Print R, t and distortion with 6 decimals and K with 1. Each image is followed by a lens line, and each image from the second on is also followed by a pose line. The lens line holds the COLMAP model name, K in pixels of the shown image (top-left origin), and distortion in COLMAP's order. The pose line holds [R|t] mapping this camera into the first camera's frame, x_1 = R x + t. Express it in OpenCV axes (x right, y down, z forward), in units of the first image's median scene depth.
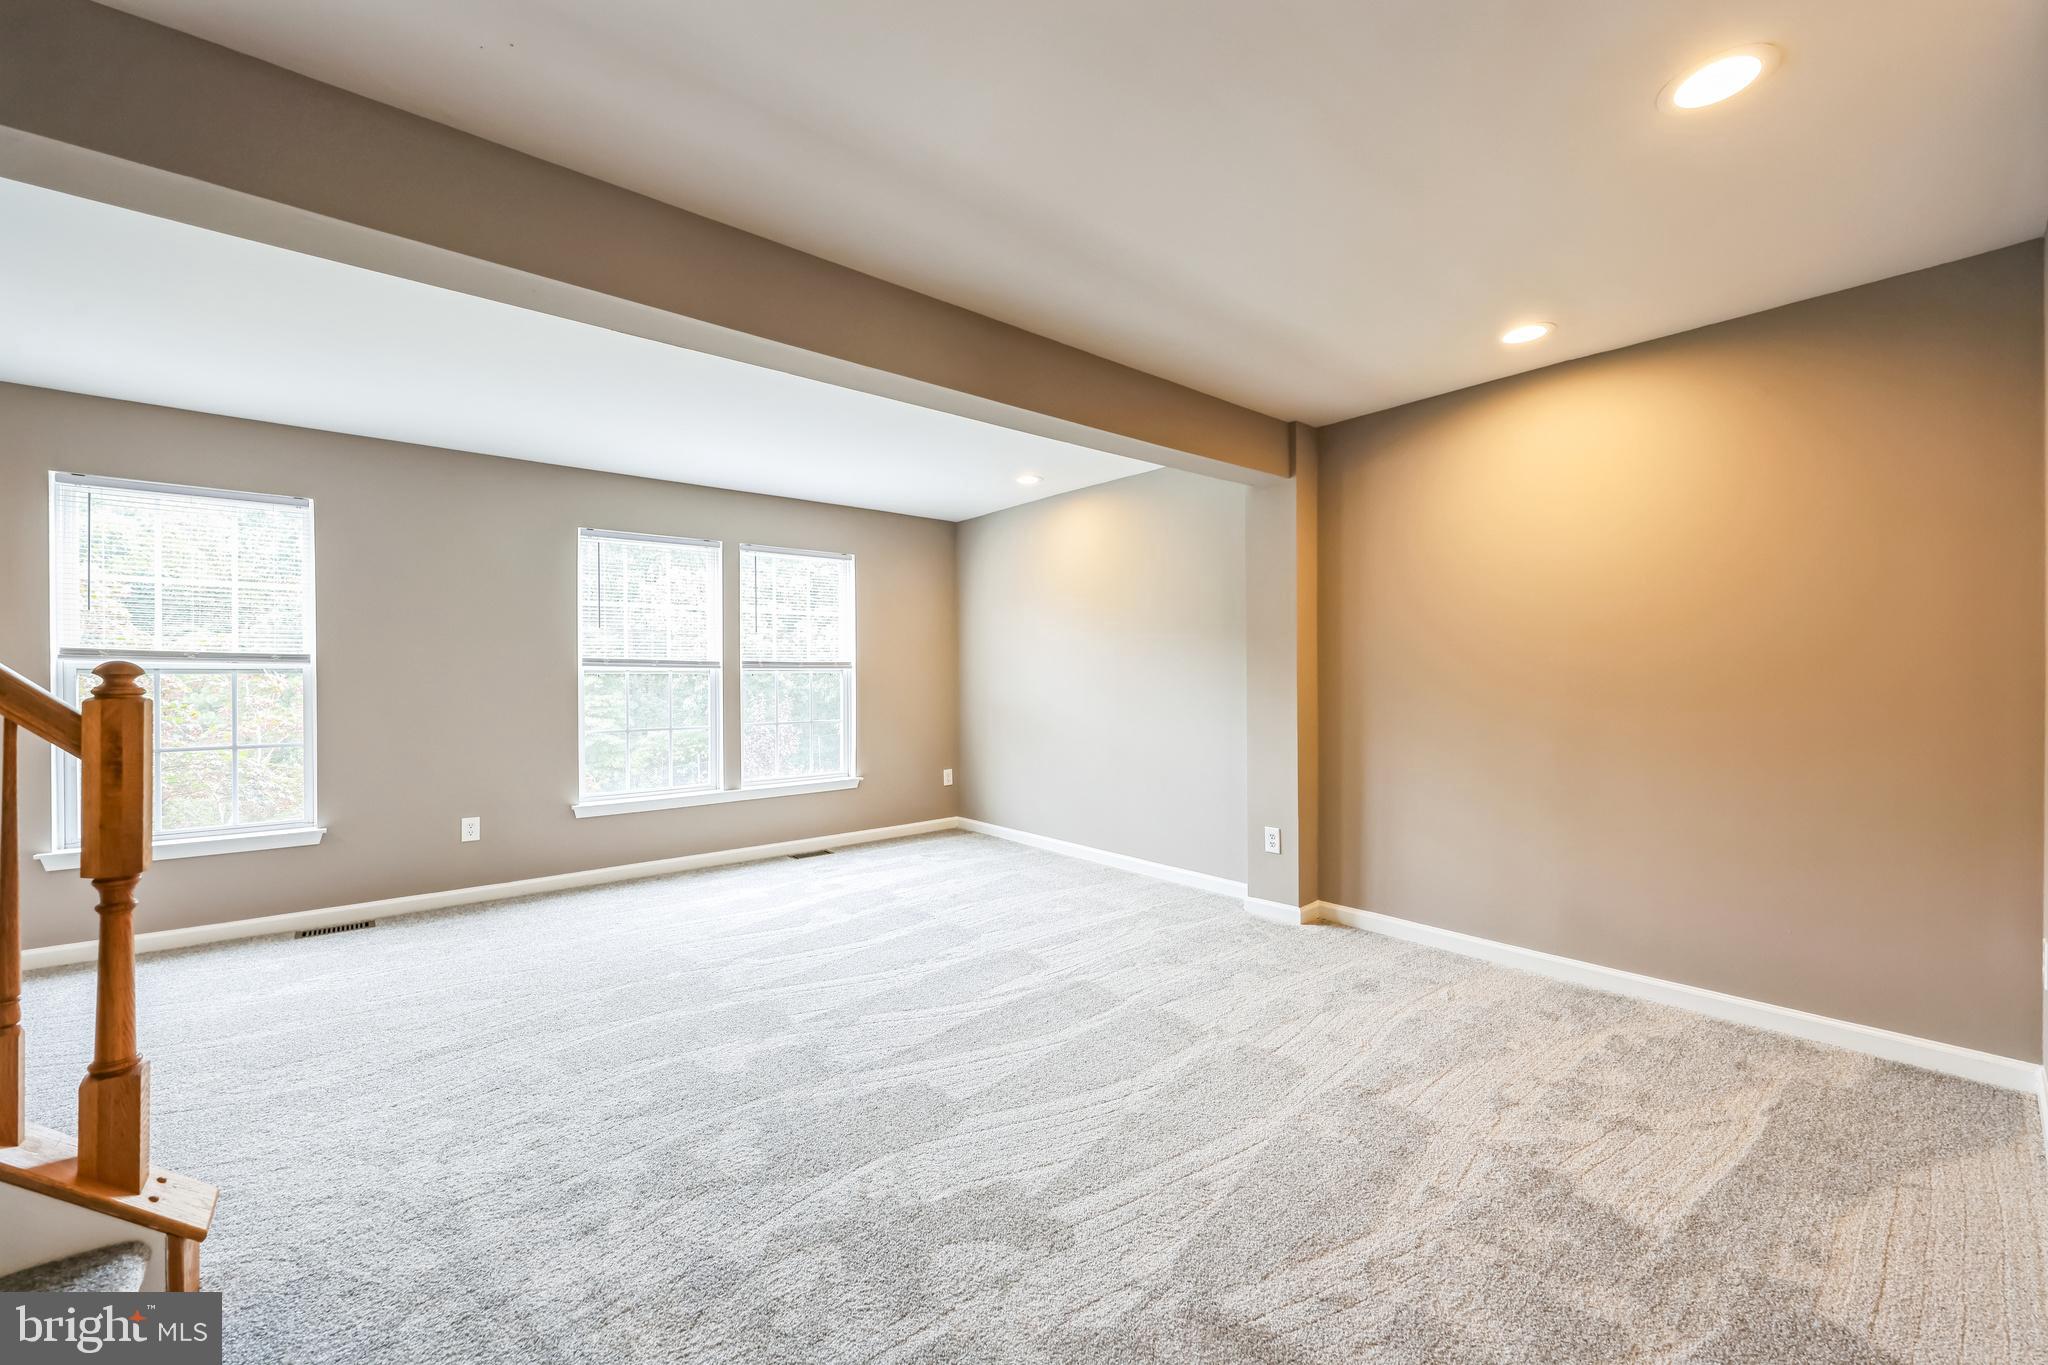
lens RADIAL K [[747.6, 0, 1024.0], [0, 747.6, 682.5], [0, 0, 1]] dist [-0.013652, -0.000068]
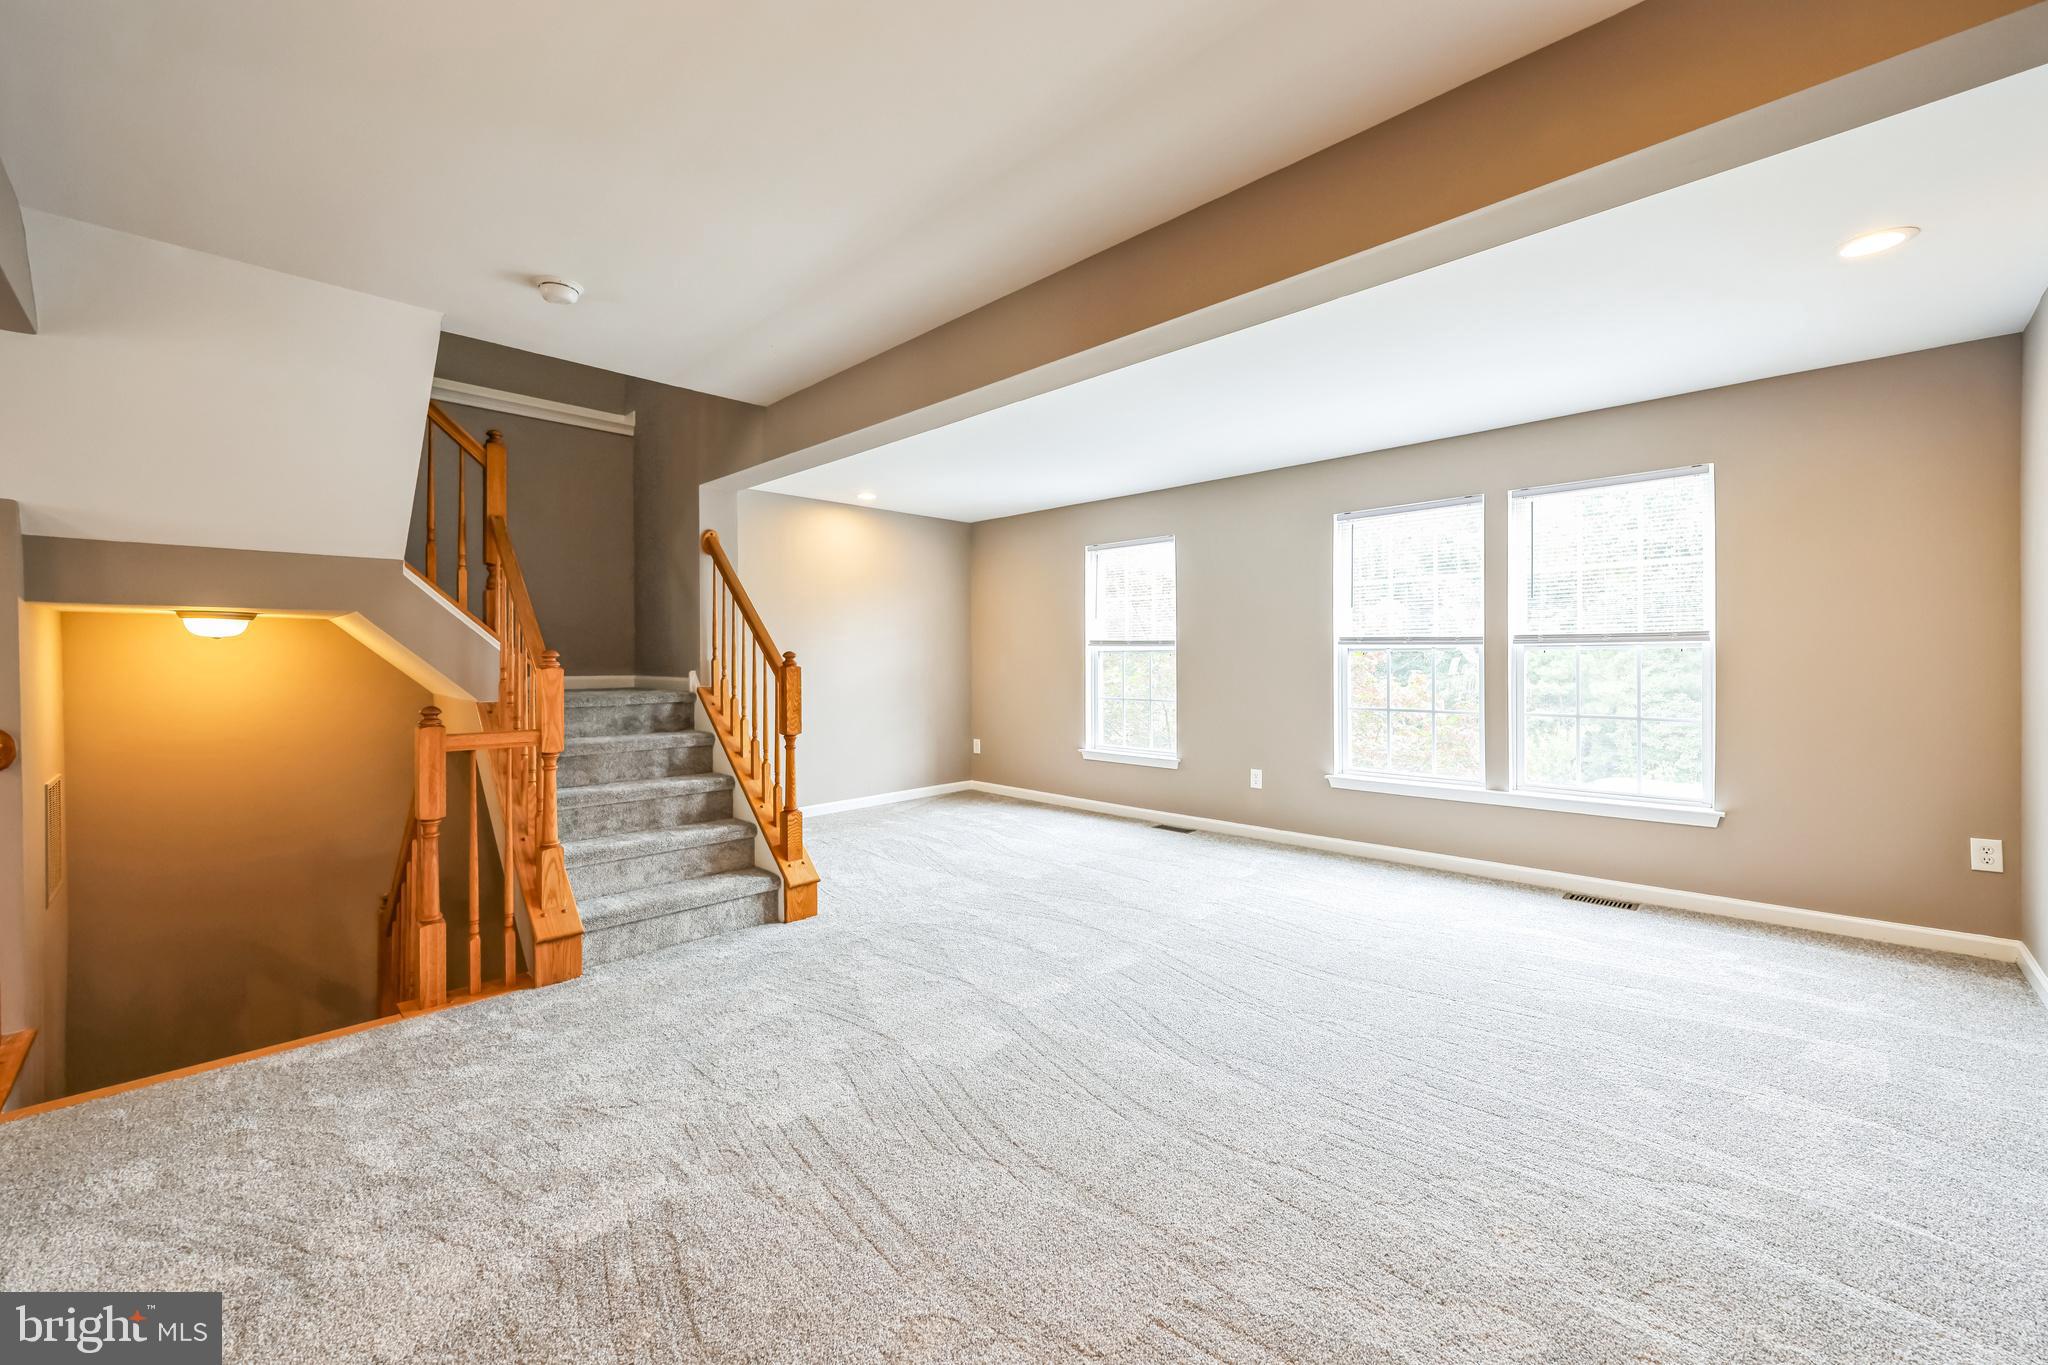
lens RADIAL K [[806.2, 0, 1019.6], [0, 806.2, 664.5], [0, 0, 1]] dist [0.001033, -0.000455]
pose [[0.108494, 0.008931, -0.994057, 0.456832], [-0.003420, 0.999957, 0.008611, -0.002626], [0.994091, 0.002465, 0.108519, 0.384539]]
